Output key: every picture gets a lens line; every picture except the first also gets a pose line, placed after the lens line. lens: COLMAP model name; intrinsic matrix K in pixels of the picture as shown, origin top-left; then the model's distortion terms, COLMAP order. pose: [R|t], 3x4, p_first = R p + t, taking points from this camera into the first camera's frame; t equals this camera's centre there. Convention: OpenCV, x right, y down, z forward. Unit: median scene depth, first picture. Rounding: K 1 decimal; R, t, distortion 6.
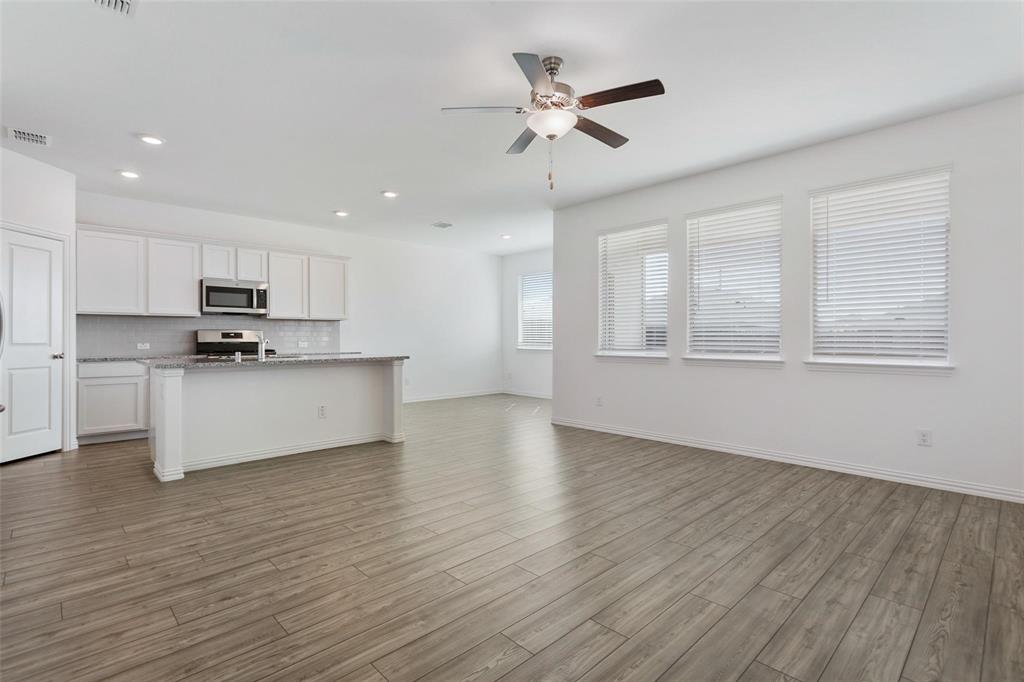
lens RADIAL K [[492.1, 0, 519.4], [0, 492.1, 335.4], [0, 0, 1]] dist [0.001726, 0.001007]
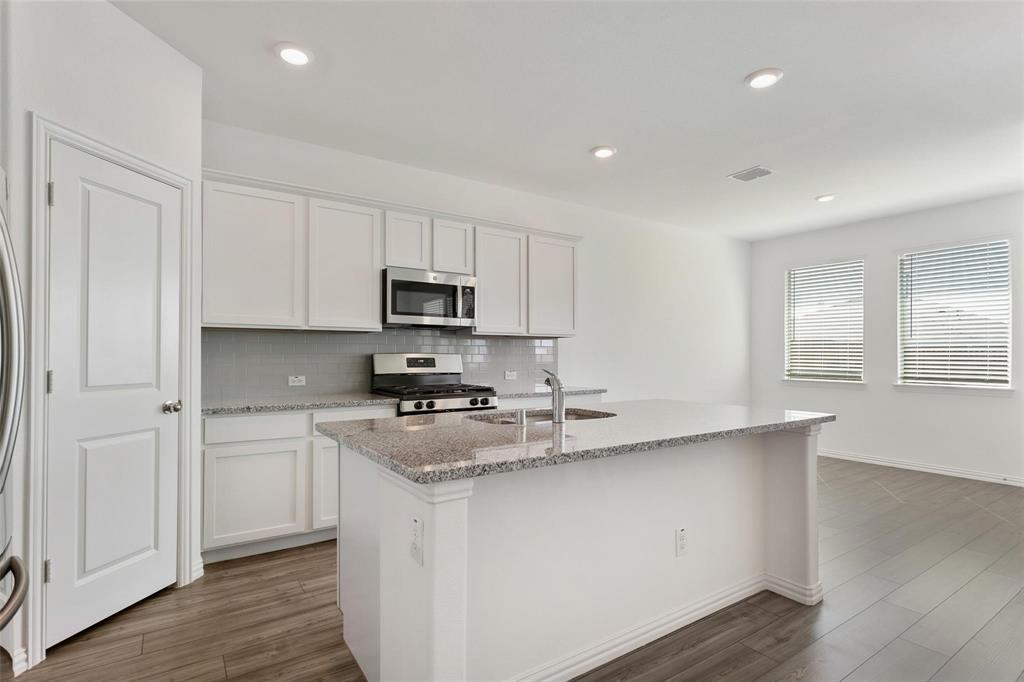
lens RADIAL K [[492.1, 0, 506.7], [0, 492.1, 348.4], [0, 0, 1]] dist [0.001726, 0.001007]
pose [[0.986050, 0.000501, -0.166448, -0.399178], [-0.001813, 0.999968, -0.007728, -0.013566], [0.166439, 0.007922, 0.986020, 0.435699]]
